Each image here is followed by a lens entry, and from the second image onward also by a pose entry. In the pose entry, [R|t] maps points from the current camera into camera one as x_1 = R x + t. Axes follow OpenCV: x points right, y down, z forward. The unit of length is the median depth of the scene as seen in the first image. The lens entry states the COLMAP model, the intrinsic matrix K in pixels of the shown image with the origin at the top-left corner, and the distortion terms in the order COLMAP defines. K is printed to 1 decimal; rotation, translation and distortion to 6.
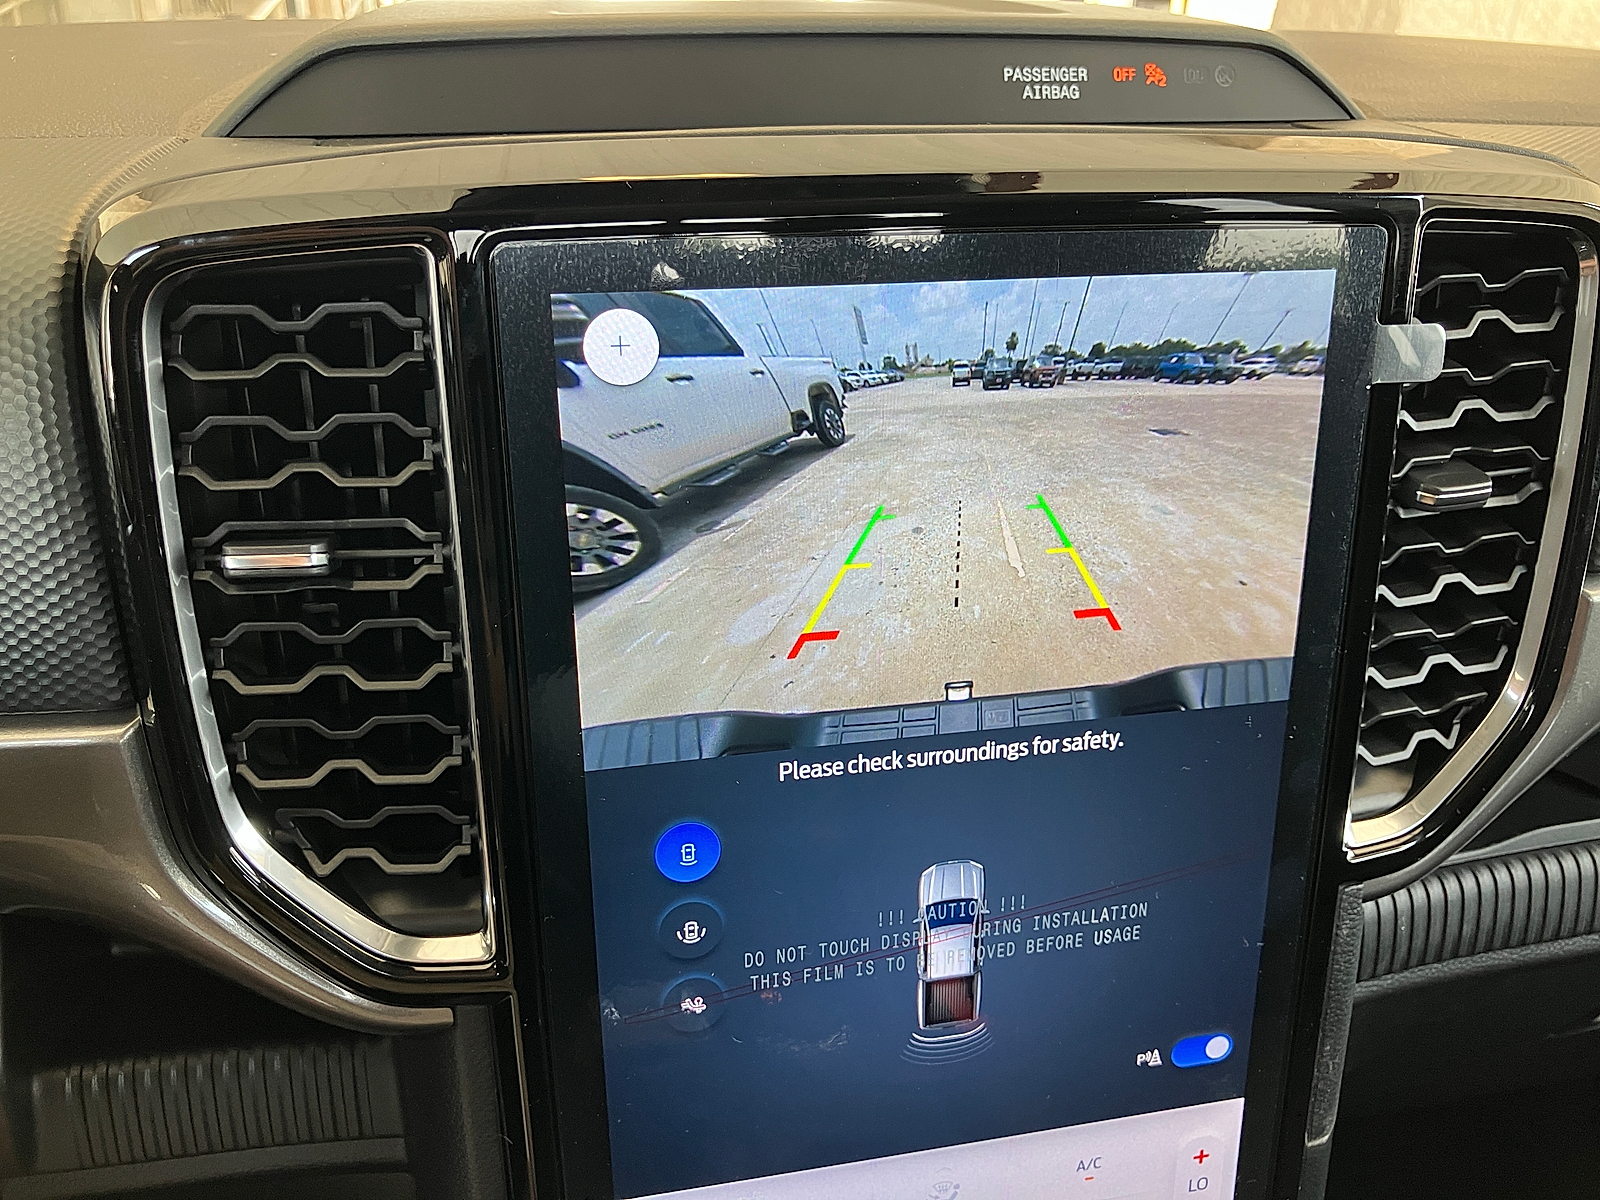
lens RADIAL K [[1325.7, 0, 800.0], [0, 1325.7, 600.0], [0, 0, 1]] dist [0.000714, 0.010410]
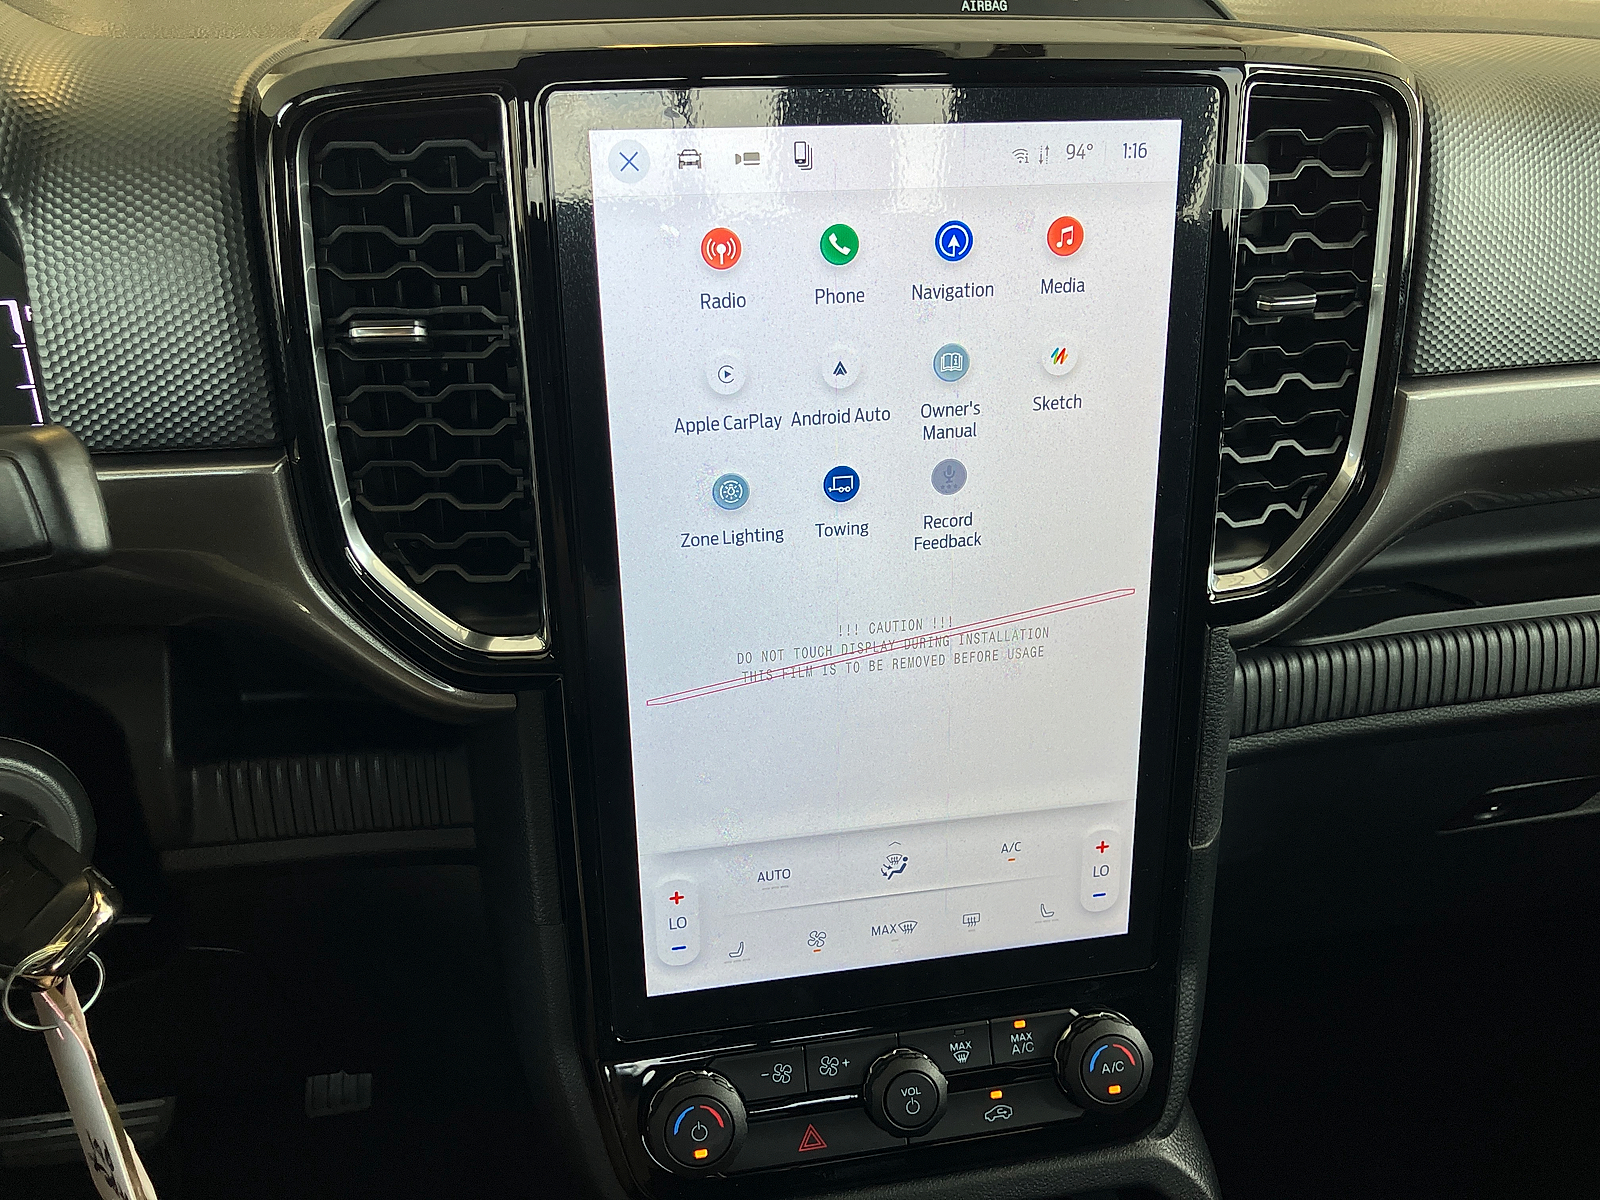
lens RADIAL K [[1325.7, 0, 800.0], [0, 1325.7, 600.0], [0, 0, 1]] dist [0.000714, 0.010410]
pose [[0.999791, -0.002280, -0.020303, 0.048202], [0.002358, 0.999990, 0.003812, 0.210546], [0.020294, -0.003859, 0.999787, -0.312262]]
